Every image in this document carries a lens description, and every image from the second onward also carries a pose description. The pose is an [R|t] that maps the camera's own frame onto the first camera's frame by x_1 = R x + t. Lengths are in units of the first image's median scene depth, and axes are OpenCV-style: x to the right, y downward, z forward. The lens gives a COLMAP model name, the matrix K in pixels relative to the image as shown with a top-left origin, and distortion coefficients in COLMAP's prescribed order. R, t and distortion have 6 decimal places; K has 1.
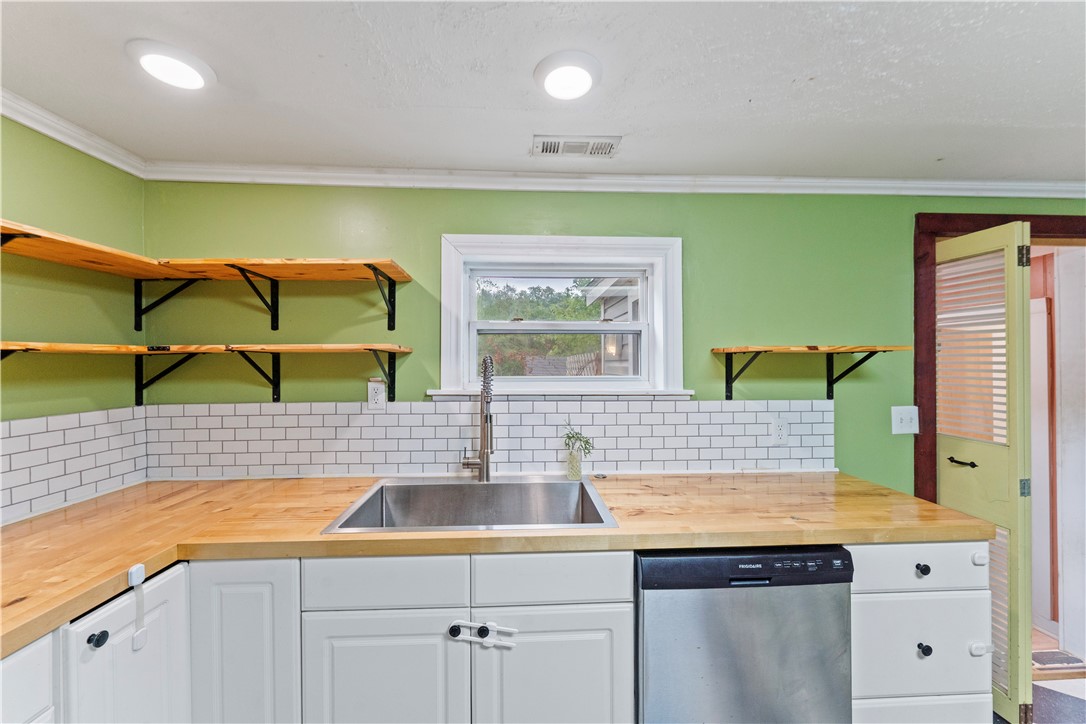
lens RADIAL K [[435.7, 0, 540.3], [0, 435.7, 356.7], [0, 0, 1]] dist [-0.004837, -0.000167]
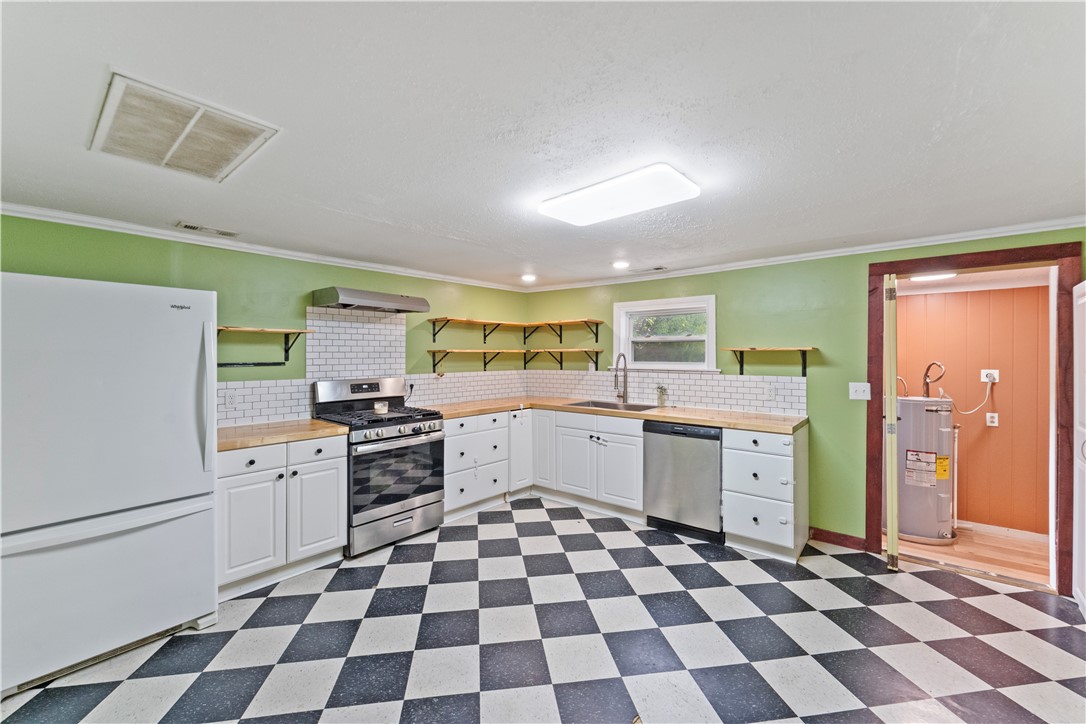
lens RADIAL K [[435.7, 0, 543.9], [0, 435.7, 356.7], [0, 0, 1]] dist [-0.004837, -0.000167]
pose [[0.741358, 0.003221, -0.671102, 1.146059], [0.004515, 0.999942, 0.009788, -0.005587], [0.671095, -0.010287, 0.741300, -1.099349]]
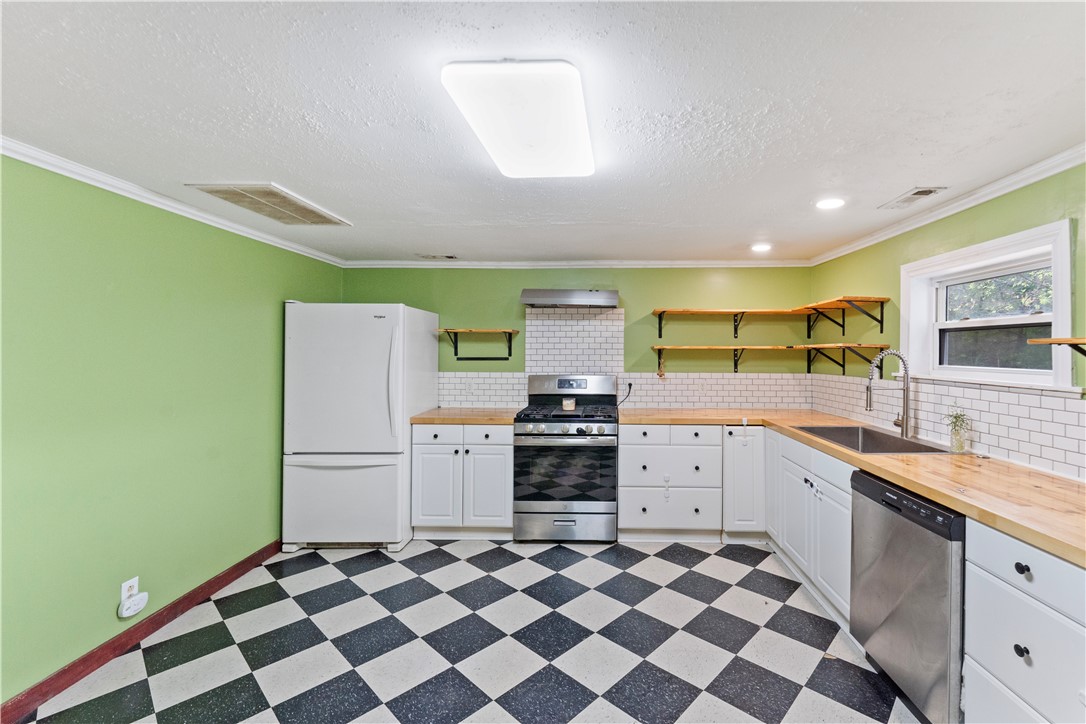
lens RADIAL K [[464.2, 0, 605.2], [0, 464.2, 349.5], [0, 0, 1]] dist [-0.008189, -0.000767]
pose [[-0.036706, -0.003087, -0.999321, 1.368862], [0.002606, 0.999992, -0.003185, -0.000055], [0.999323, -0.002722, -0.036697, 0.073375]]
